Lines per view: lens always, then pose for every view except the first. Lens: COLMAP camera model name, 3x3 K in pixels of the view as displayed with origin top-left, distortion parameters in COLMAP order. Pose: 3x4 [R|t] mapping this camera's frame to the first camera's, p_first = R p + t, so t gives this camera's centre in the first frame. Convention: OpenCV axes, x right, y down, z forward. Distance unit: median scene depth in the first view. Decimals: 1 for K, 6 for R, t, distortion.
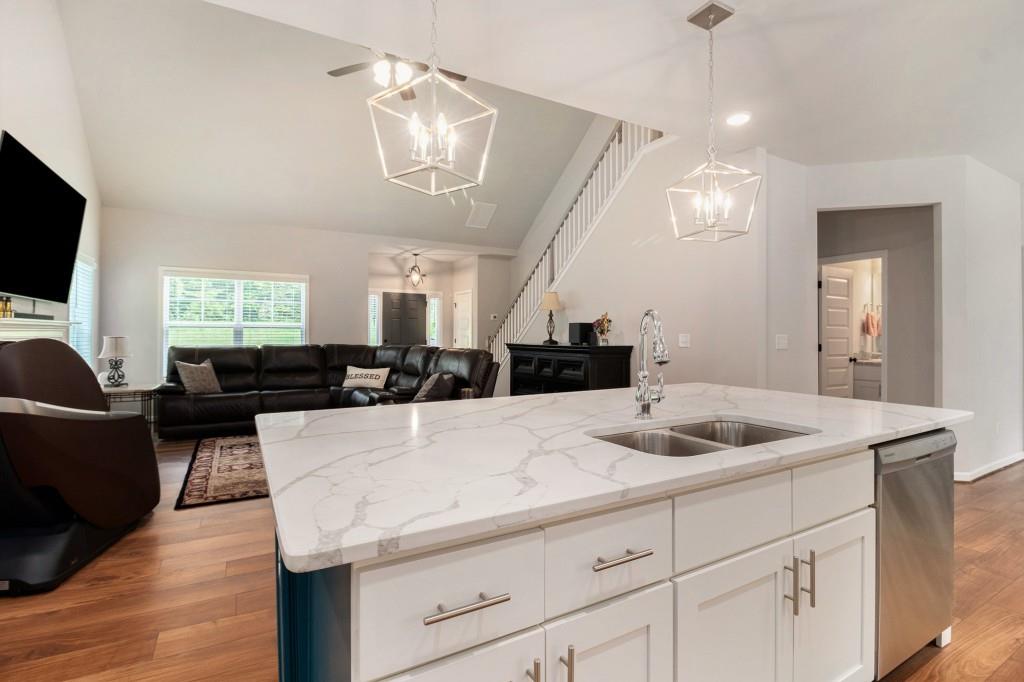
lens RADIAL K [[480.5, 0, 518.0], [0, 480.5, 327.2], [0, 0, 1]] dist [-0.009195, -0.006676]
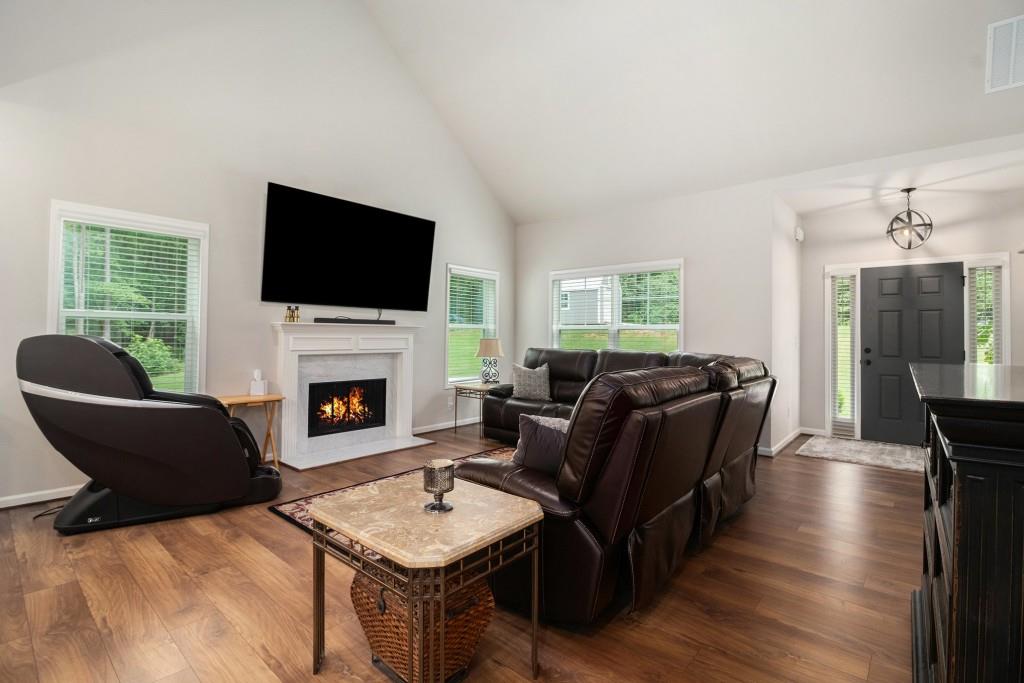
lens RADIAL K [[480.5, 0, 501.2], [0, 480.5, 321.8], [0, 0, 1]] dist [-0.009195, -0.006676]
pose [[0.315970, -0.026496, -0.948399, 0.376992], [0.004445, 0.999640, -0.026447, 0.018311], [0.948759, 0.004141, 0.315974, 1.088869]]
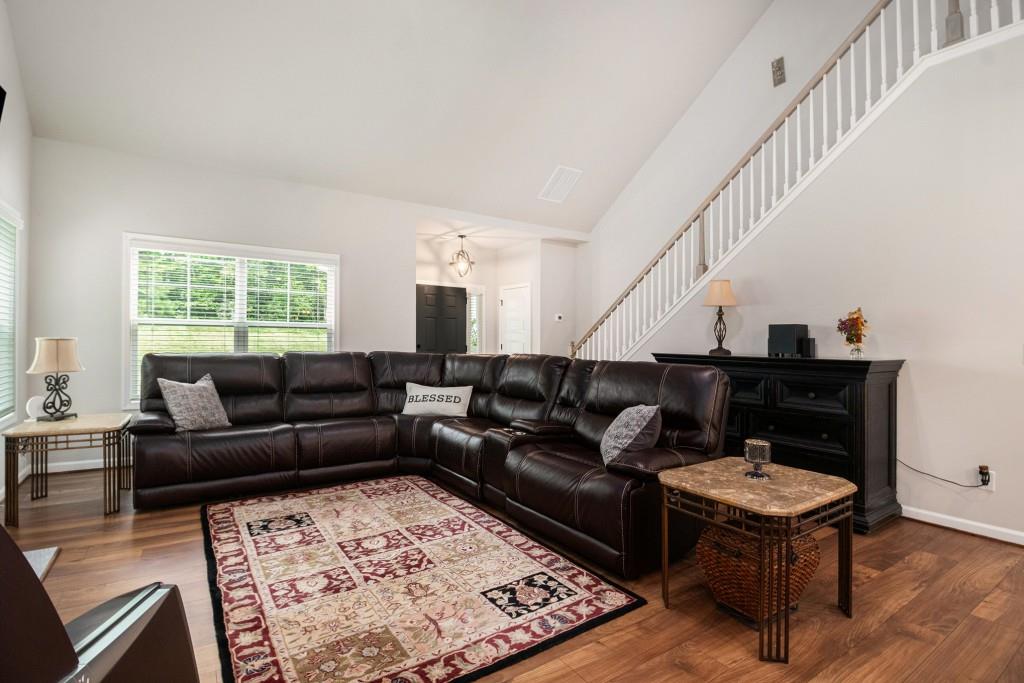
lens RADIAL K [[480.5, 0, 512.6], [0, 480.5, 339.2], [0, 0, 1]] dist [-0.009195, -0.006676]
pose [[0.997191, 0.009170, 0.074338, -0.501817], [-0.010327, 0.999831, 0.015192, 0.009347], [-0.074186, -0.015917, 0.997117, 0.572798]]
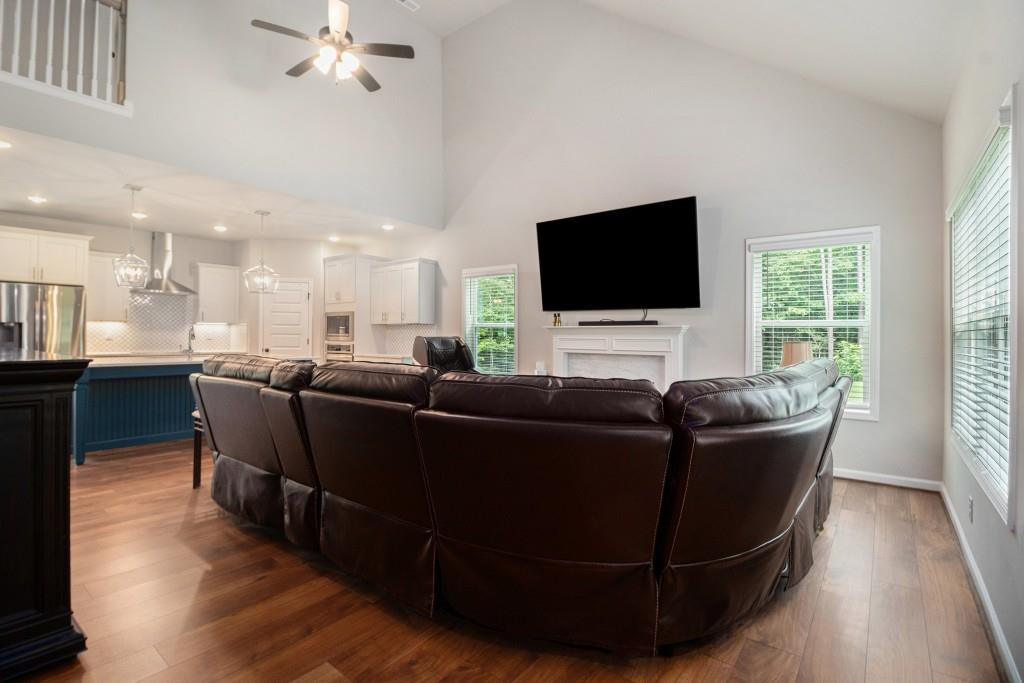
lens RADIAL K [[480.5, 0, 511.0], [0, 480.5, 335.9], [0, 0, 1]] dist [-0.009195, -0.006676]
pose [[-0.933020, -0.012209, -0.359617, -0.293800], [-0.006641, 0.999838, -0.016716, 0.044152], [0.359763, -0.013208, -0.932950, 2.433766]]
